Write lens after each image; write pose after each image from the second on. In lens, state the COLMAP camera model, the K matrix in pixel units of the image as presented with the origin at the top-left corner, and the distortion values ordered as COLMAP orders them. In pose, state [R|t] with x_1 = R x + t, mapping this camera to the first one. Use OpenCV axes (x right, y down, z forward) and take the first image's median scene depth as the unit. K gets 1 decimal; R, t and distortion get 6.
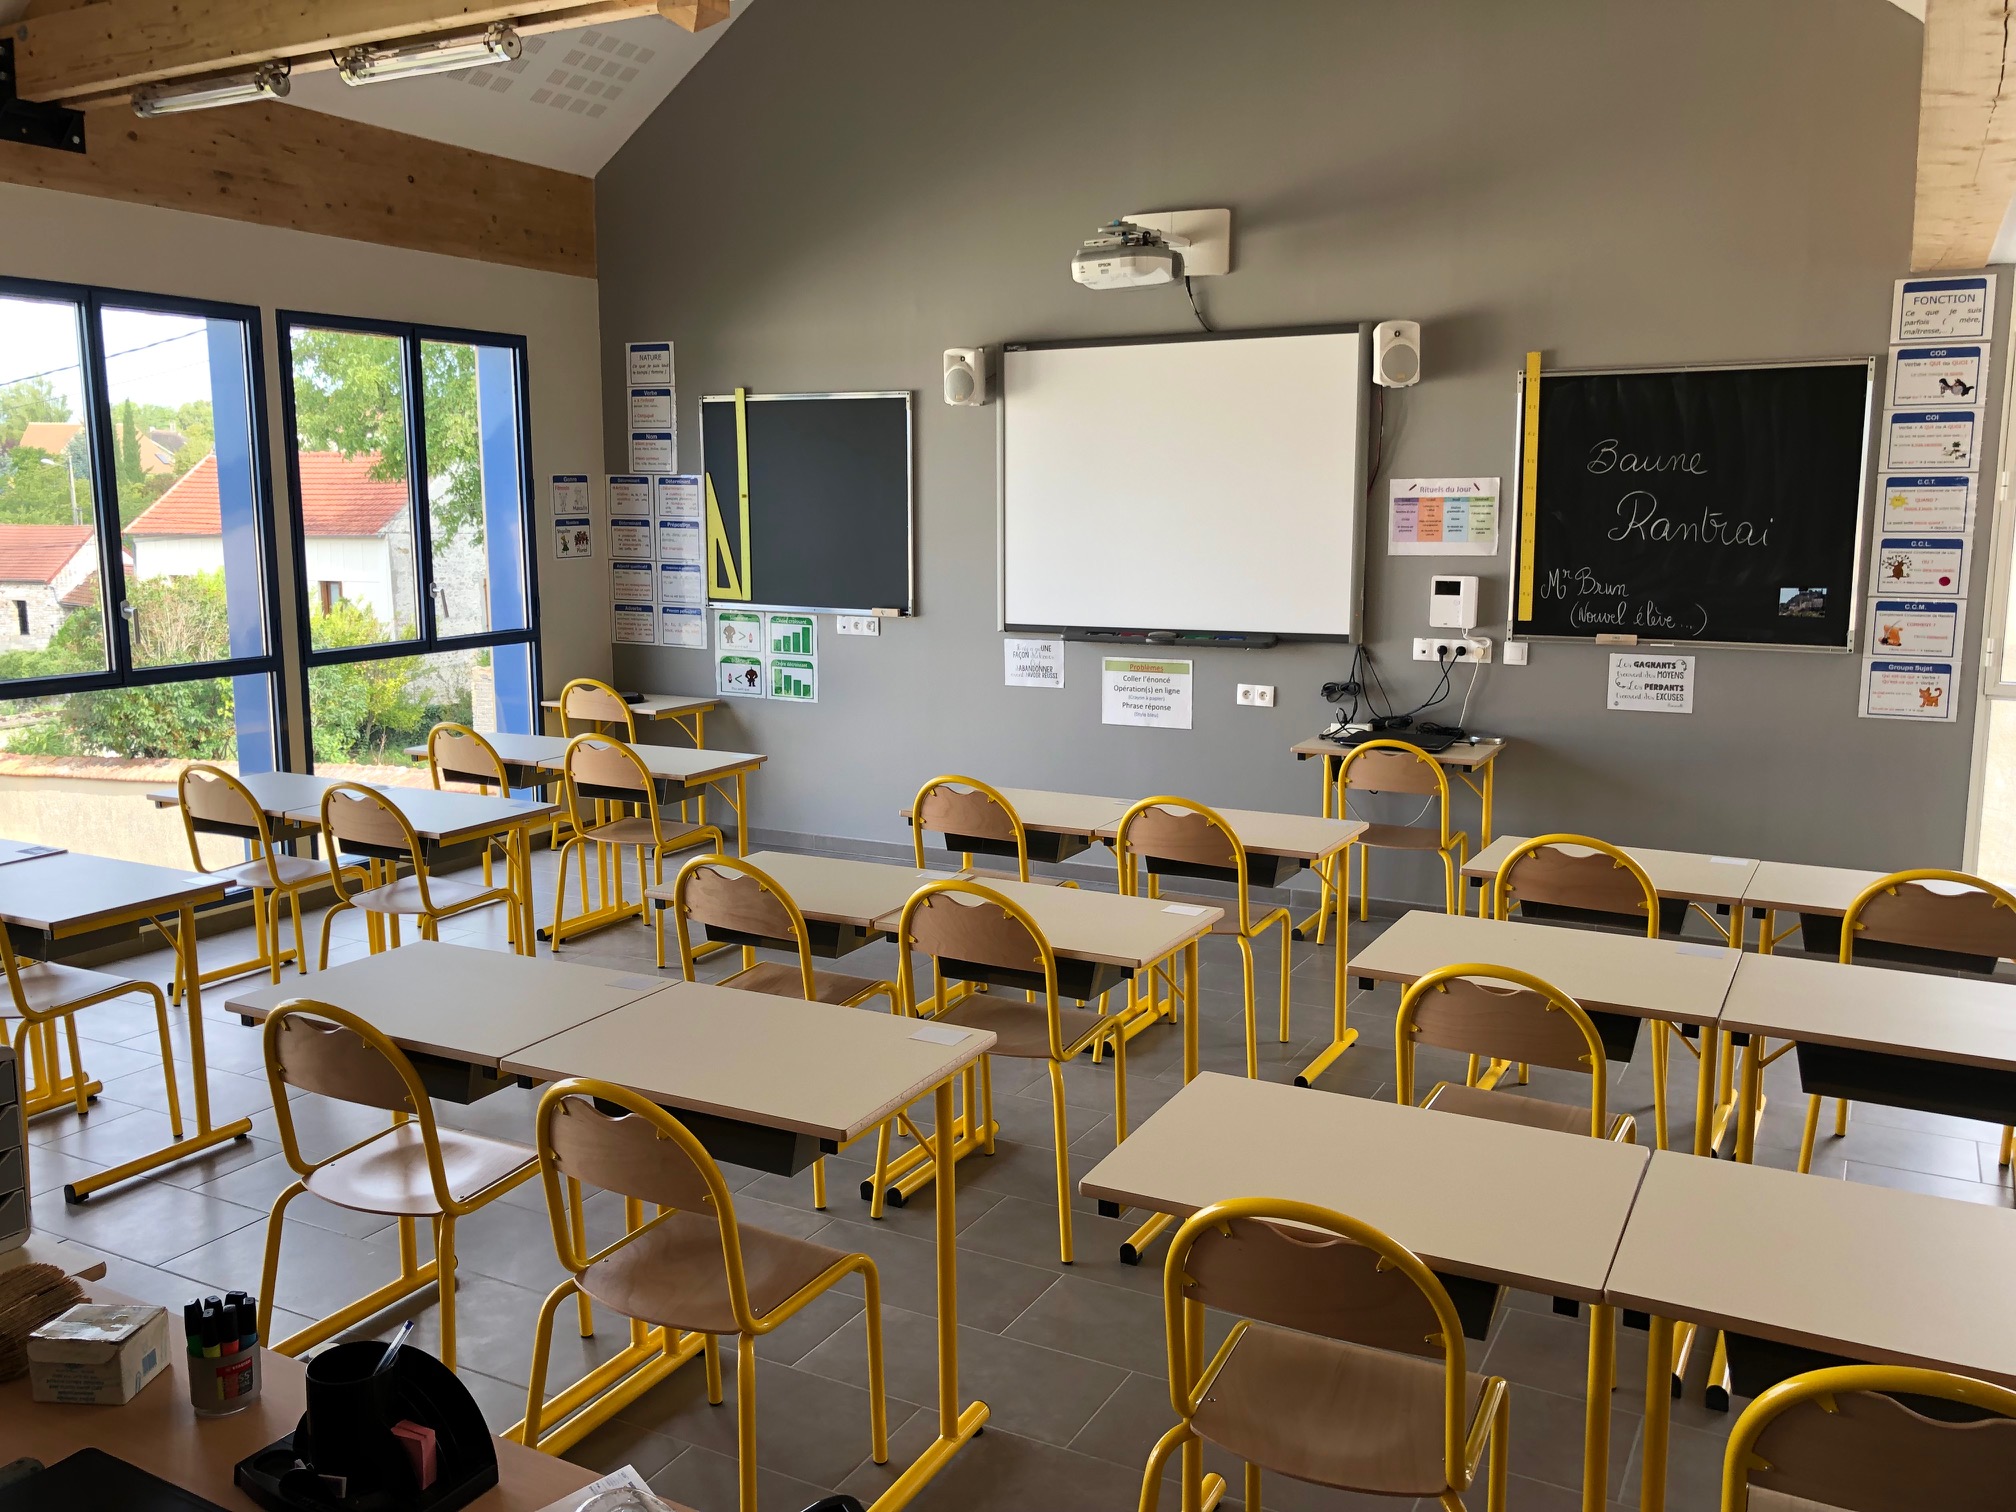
lens RADIAL K [[1645.1, 0, 1005.7], [0, 1645.1, 734.7], [0, 0, 1]] dist [0.053245, -0.089237]
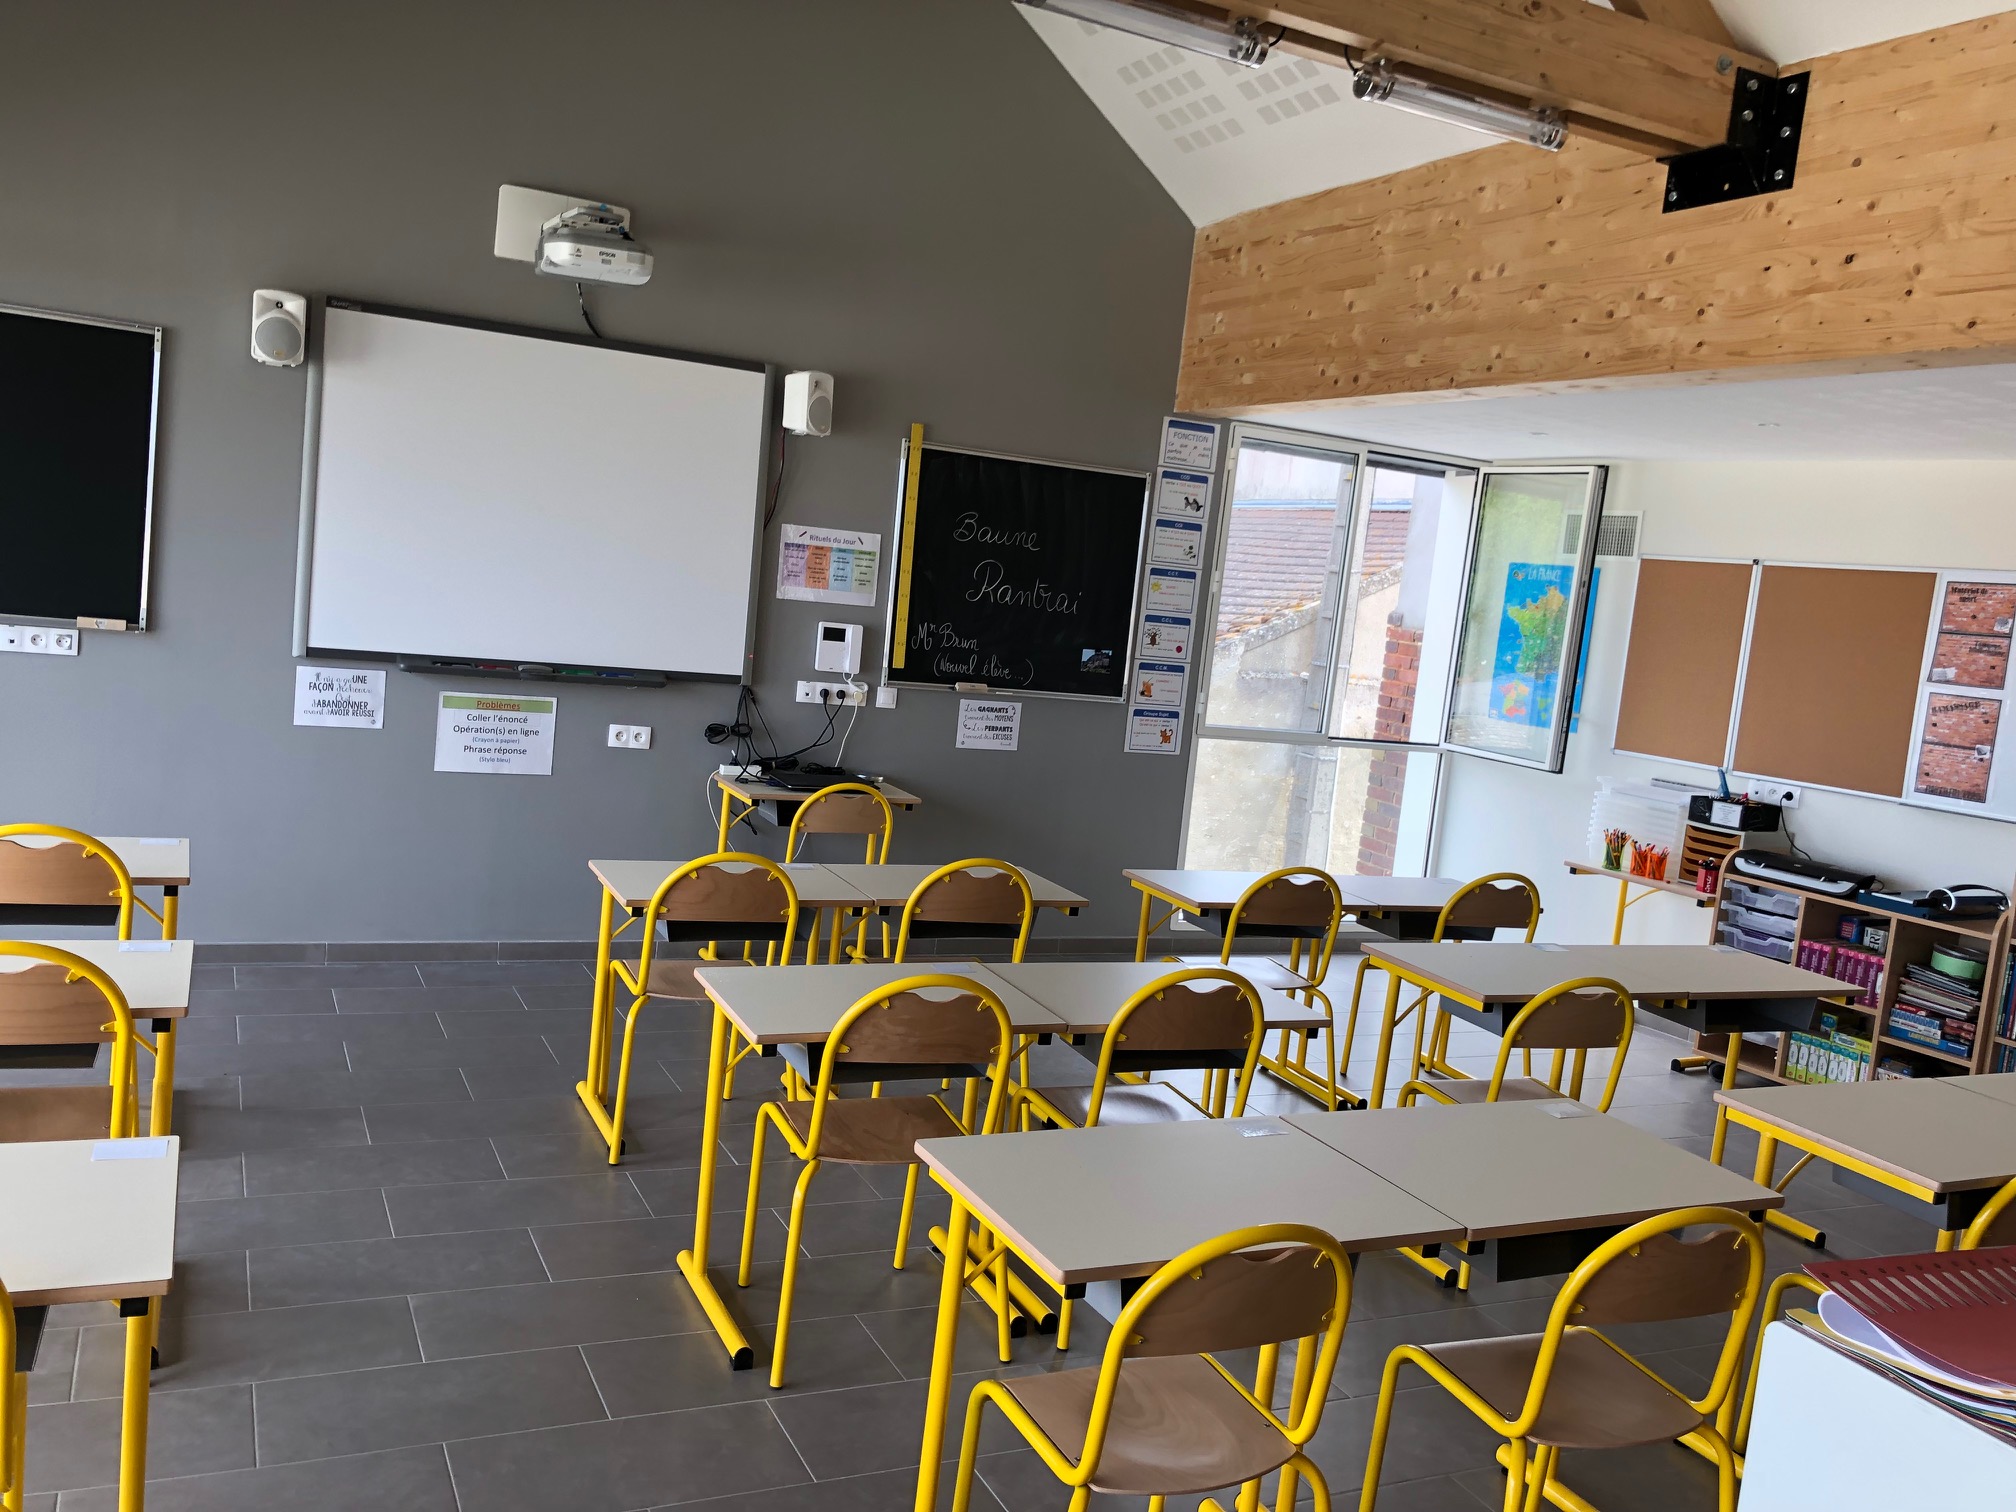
lens RADIAL K [[1669.4, 0, 1008.0], [0, 1669.4, 756.0], [0, 0, 1]] dist [0.068887, -0.100242]
pose [[0.581437, -0.028205, 0.813102, -0.538436], [0.008664, 0.999557, 0.028477, -0.041377], [-0.813545, -0.009513, 0.581424, 0.296546]]
